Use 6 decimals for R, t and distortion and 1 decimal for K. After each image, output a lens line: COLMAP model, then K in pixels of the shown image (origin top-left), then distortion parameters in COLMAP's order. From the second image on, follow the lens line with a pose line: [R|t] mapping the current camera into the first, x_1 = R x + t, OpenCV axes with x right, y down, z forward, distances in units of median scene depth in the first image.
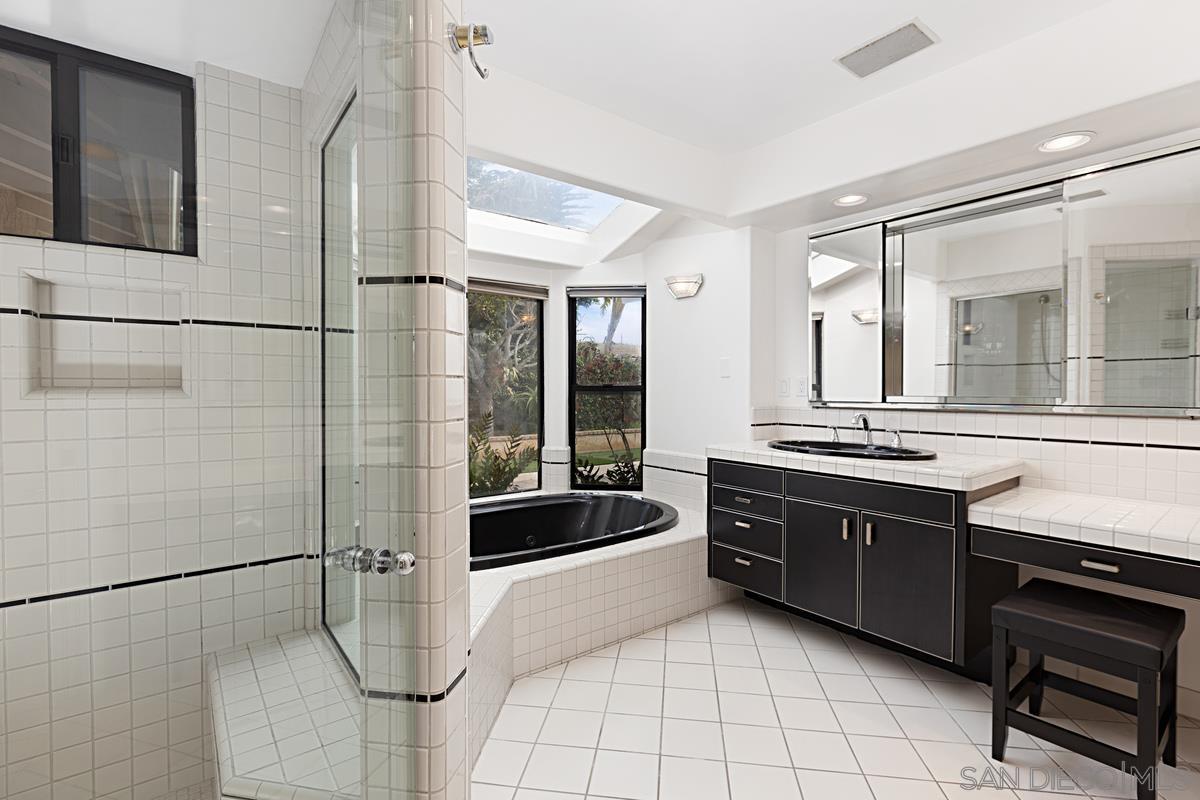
lens RADIAL K [[551.6, 0, 602.9], [0, 551.6, 394.2], [0, 0, 1]] dist [0.003350, -0.001045]
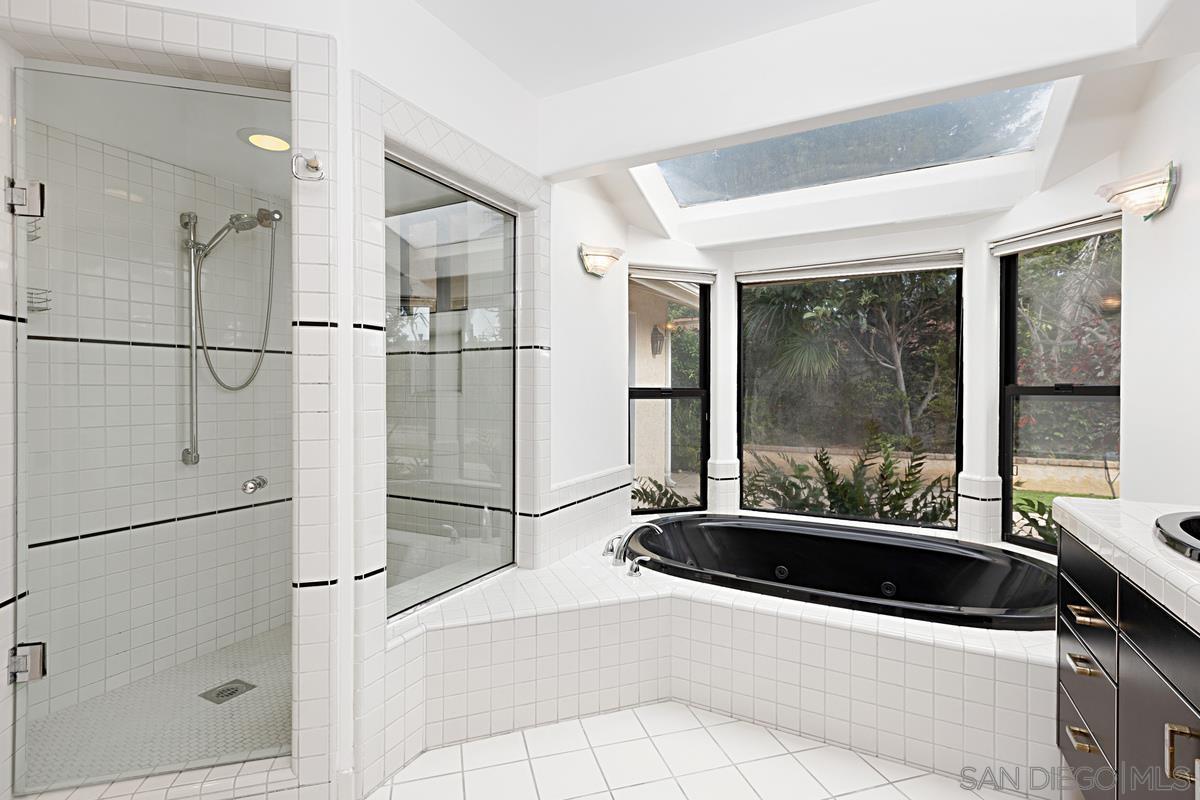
lens RADIAL K [[551.6, 0, 600.9], [0, 551.6, 400.3], [0, 0, 1]] dist [0.003350, -0.001045]
pose [[0.417832, 0.012186, -0.908443, 0.526004], [-0.011164, 0.999903, 0.008278, 0.001200], [0.908456, 0.006683, 0.417927, 0.407604]]
